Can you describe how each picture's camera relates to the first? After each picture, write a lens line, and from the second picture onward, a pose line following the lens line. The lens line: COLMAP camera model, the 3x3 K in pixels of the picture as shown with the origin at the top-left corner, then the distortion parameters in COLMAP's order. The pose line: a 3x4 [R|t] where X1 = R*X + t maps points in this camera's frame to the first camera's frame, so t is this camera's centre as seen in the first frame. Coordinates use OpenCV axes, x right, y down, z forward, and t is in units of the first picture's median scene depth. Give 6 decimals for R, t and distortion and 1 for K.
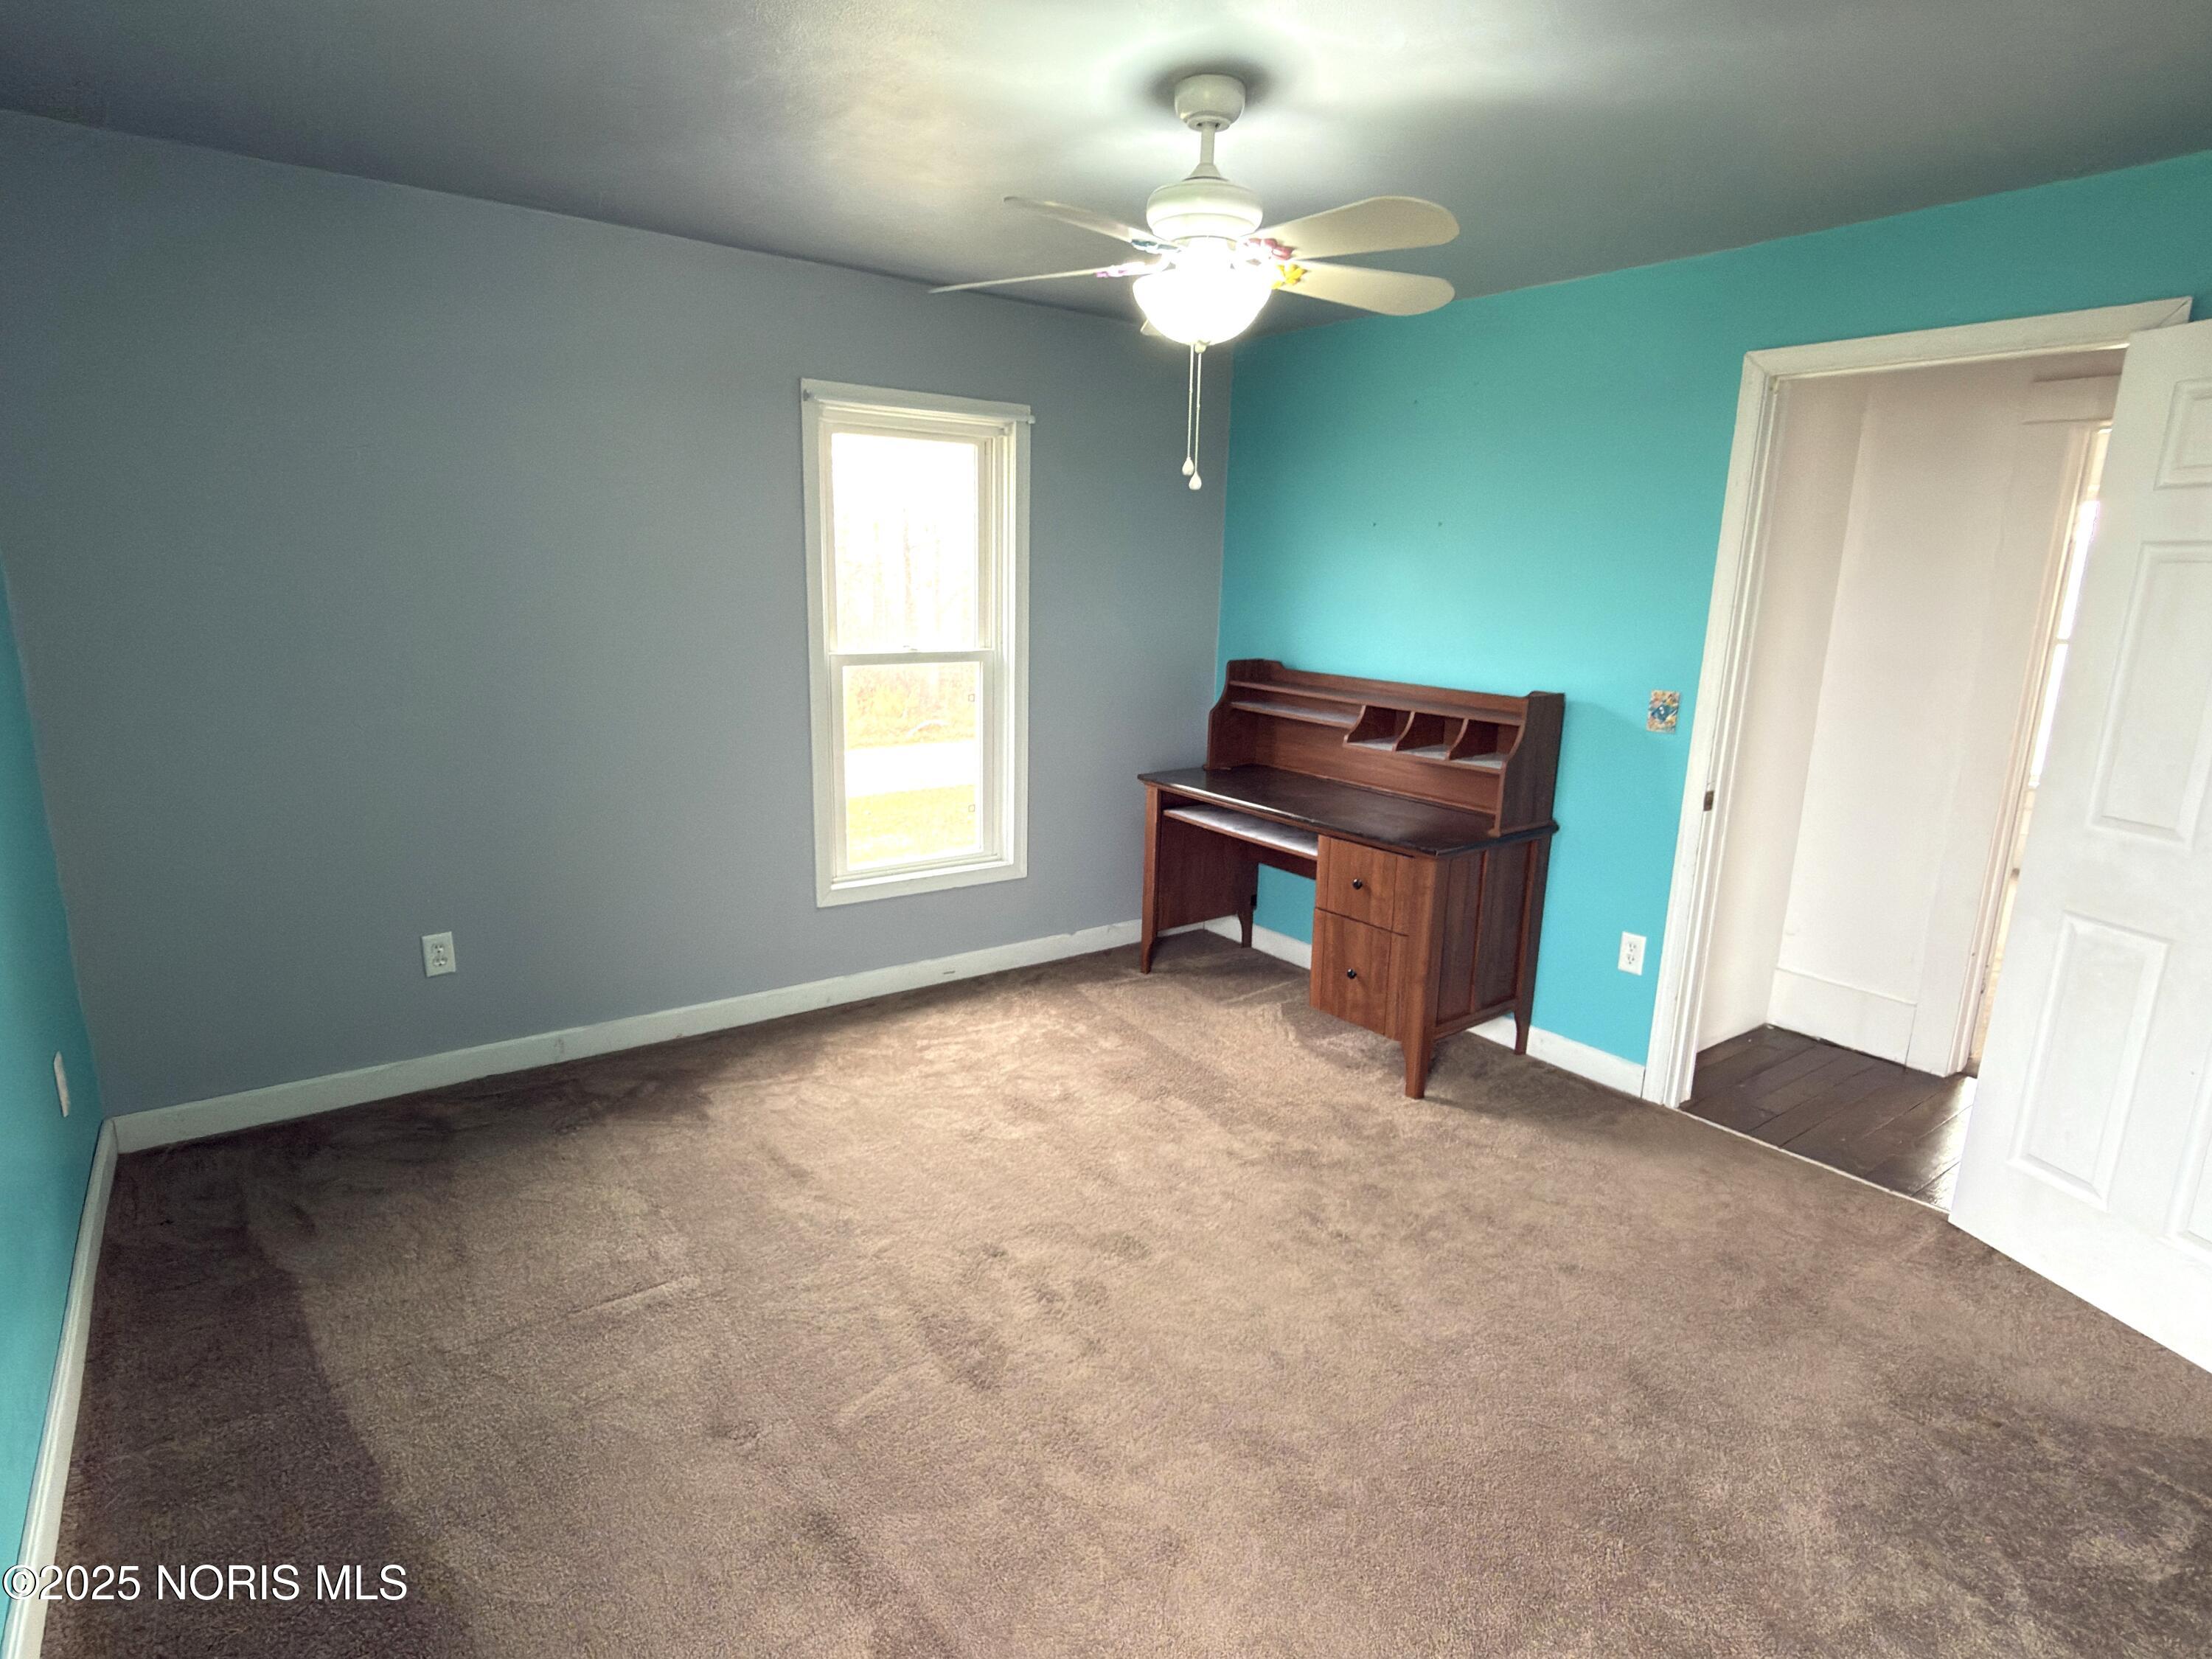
lens RADIAL K [[1182.4, 0, 1106.0], [0, 1182.4, 829.5], [0, 0, 1]] dist [0.003211, 0.000623]
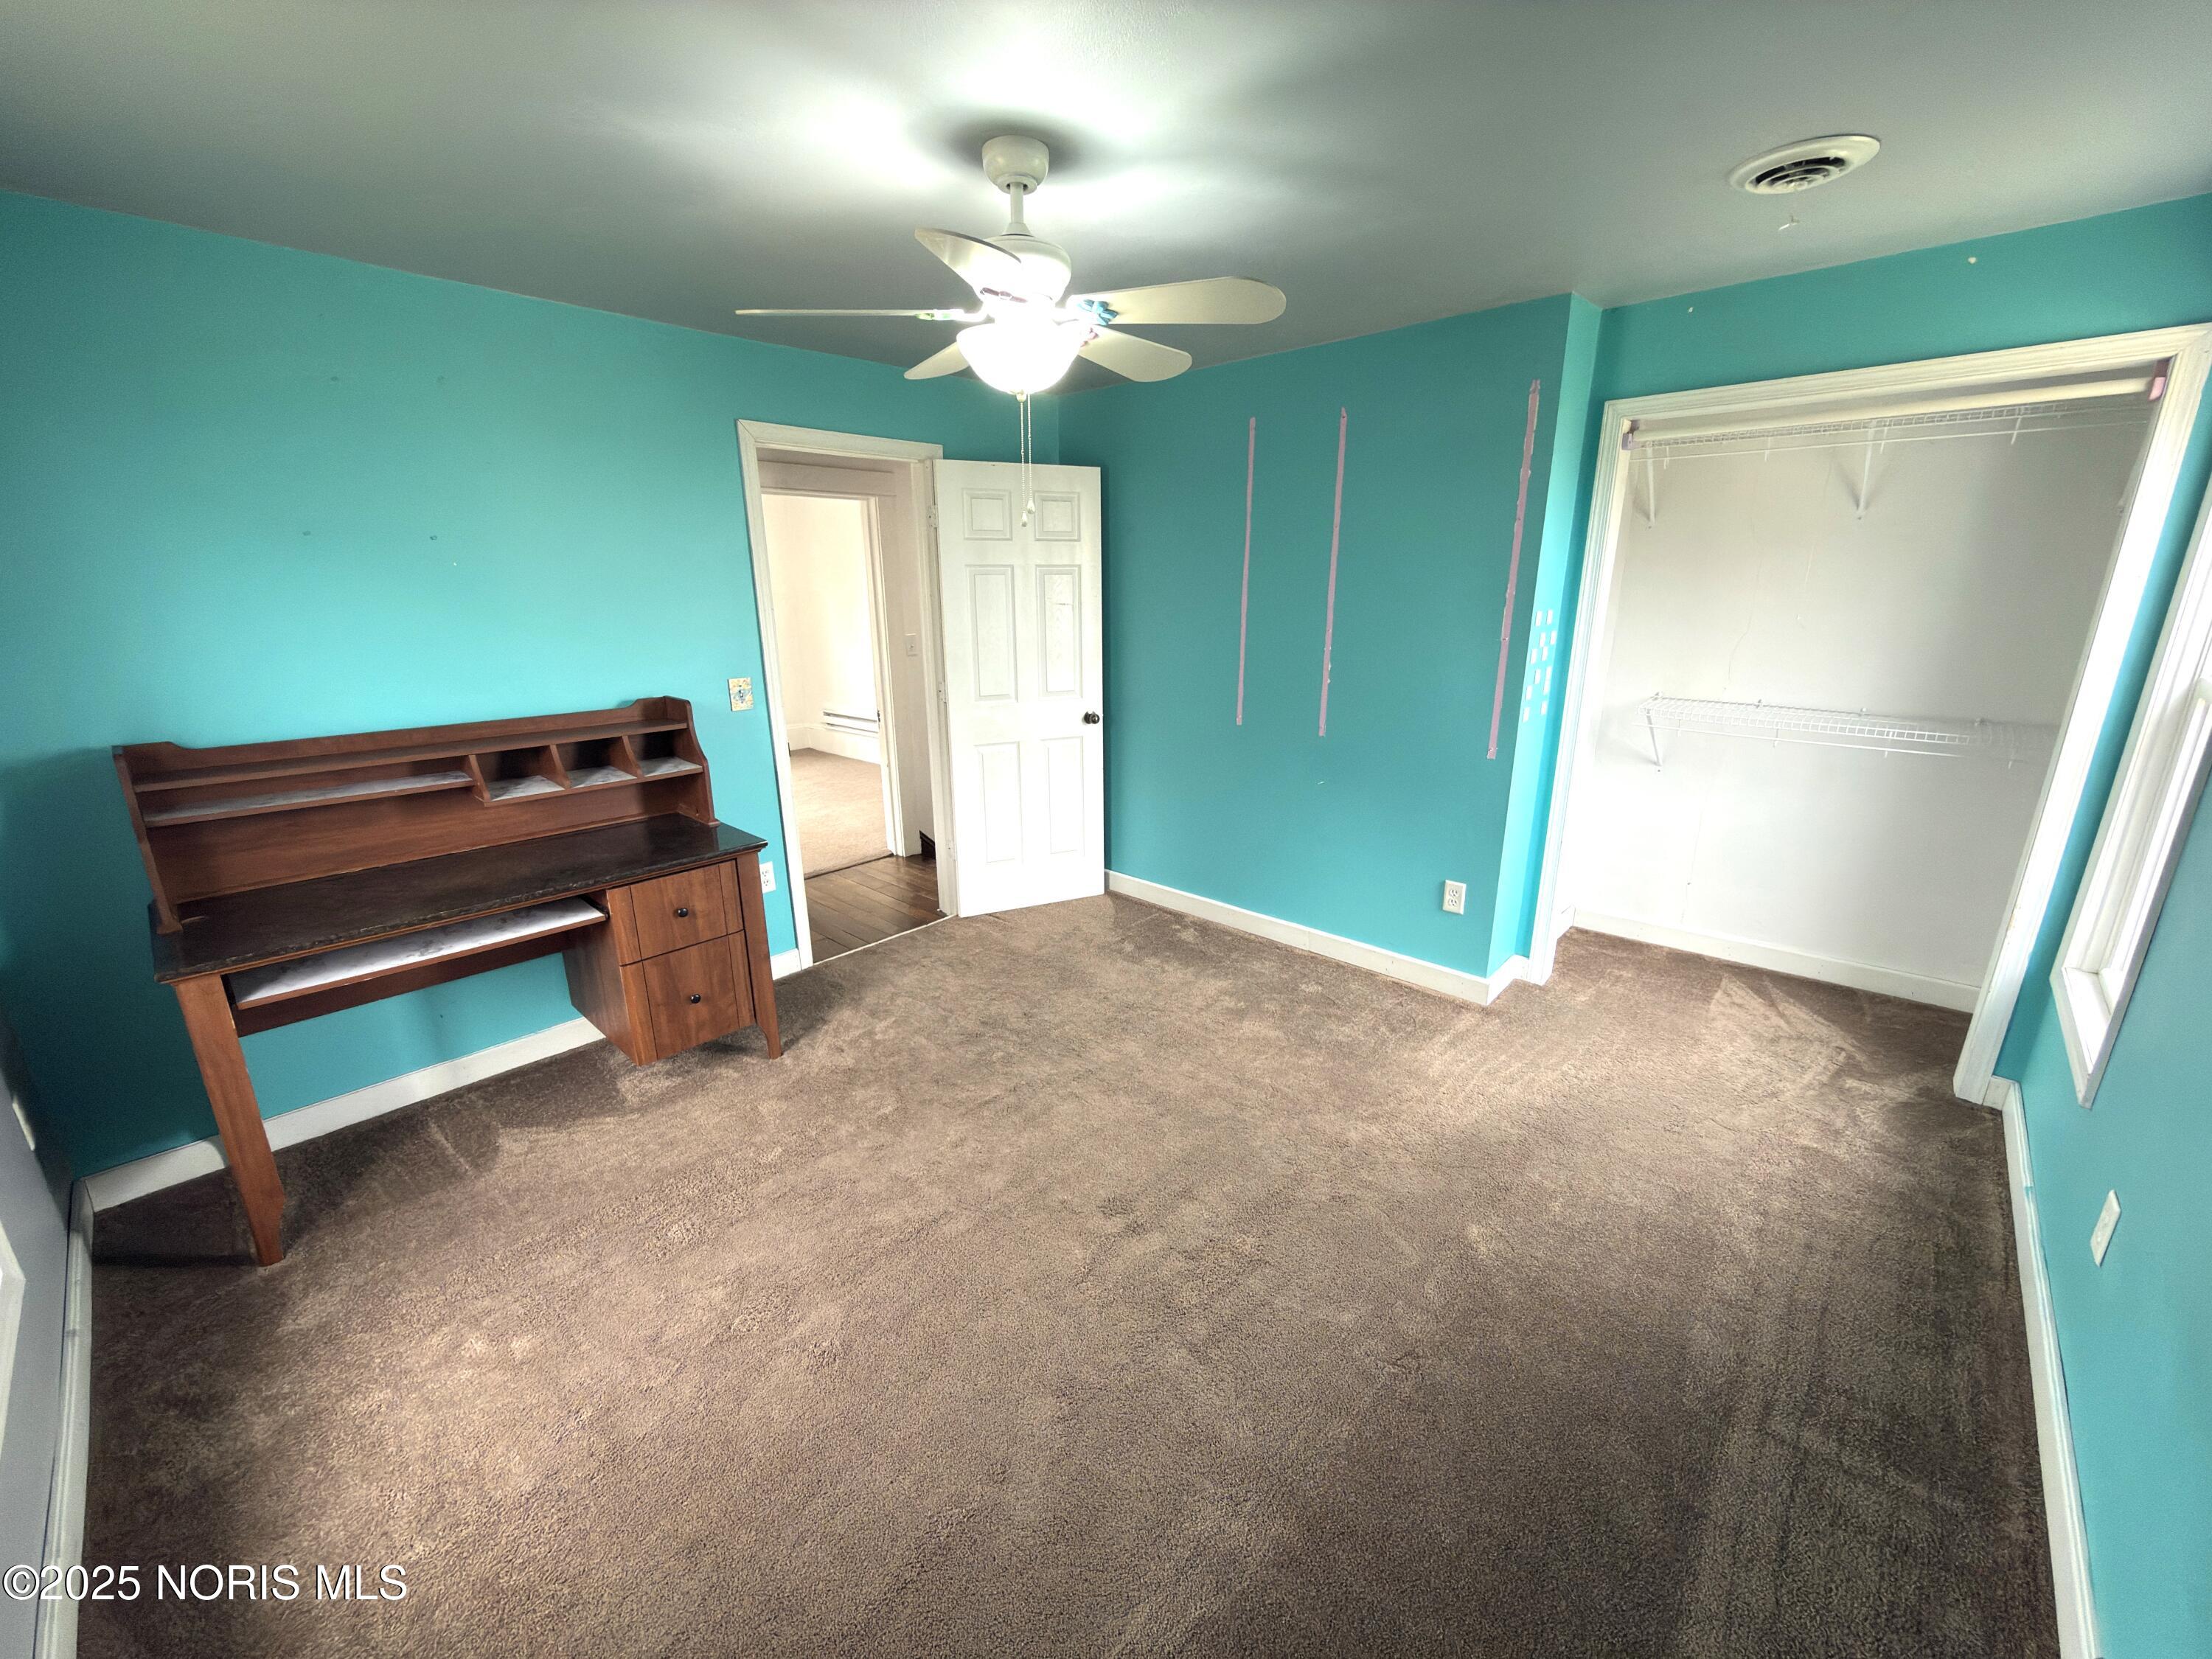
lens RADIAL K [[885.2, 0, 1106.0], [0, 885.2, 829.5], [0, 0, 1]] dist [0.001411, -0.000049]
pose [[-0.189992, -0.287782, 0.938661, -0.538564], [0.213094, 0.921196, 0.325560, -0.185791], [-0.958381, 0.261877, -0.113695, 0.730142]]
